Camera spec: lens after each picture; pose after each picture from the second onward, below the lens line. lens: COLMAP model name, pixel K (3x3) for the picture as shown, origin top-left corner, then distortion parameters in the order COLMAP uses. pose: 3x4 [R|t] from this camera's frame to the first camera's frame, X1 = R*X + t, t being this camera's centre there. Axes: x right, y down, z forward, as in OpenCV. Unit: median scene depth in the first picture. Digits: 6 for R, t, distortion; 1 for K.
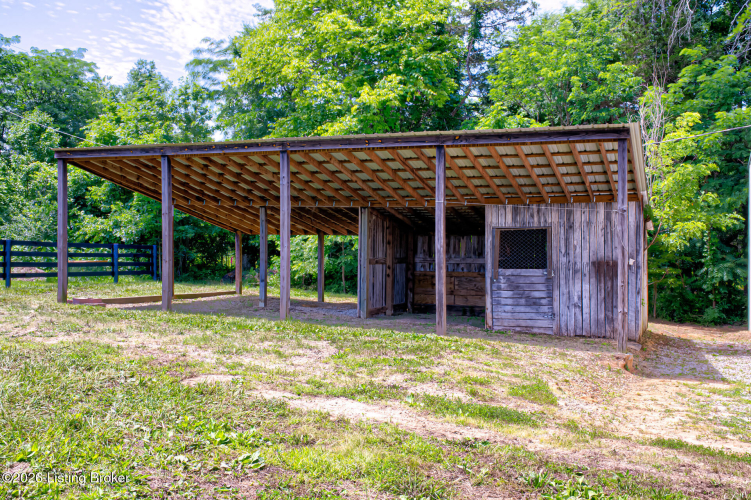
lens RADIAL K [[743.0, 0, 372.8], [0, 743.0, 250.9], [0, 0, 1]] dist [0.002180, 0.000000]
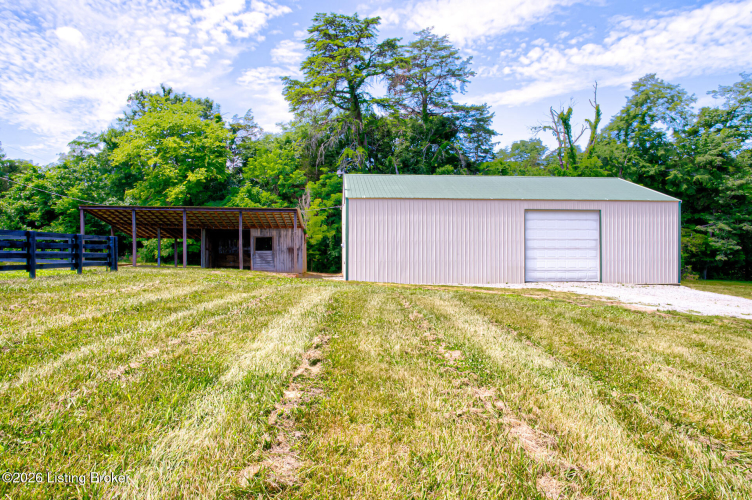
lens RADIAL K [[535.8, 0, 373.8], [0, 535.8, 252.1], [0, 0, 1]] dist [-0.006810, -0.000829]
pose [[0.905185, -0.007749, 0.424947, -0.298339], [0.005126, 0.999960, 0.007315, 0.017069], [-0.424987, -0.004443, 0.905188, -1.074652]]
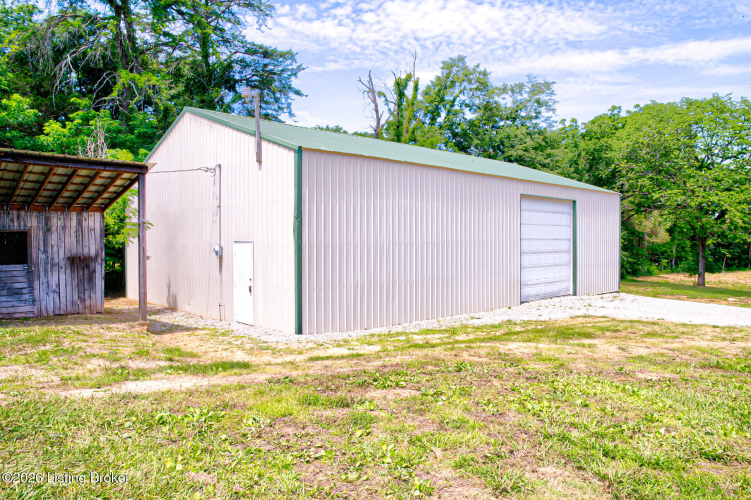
lens RADIAL K [[532.6, 0, 375.6], [0, 532.6, 247.9], [0, 0, 1]] dist [-0.049726, -0.000175]
pose [[0.436674, -0.021856, 0.899354, -0.285012], [0.005333, 0.999750, 0.021707, -0.017937], [-0.899604, -0.004683, 0.436681, 0.107795]]
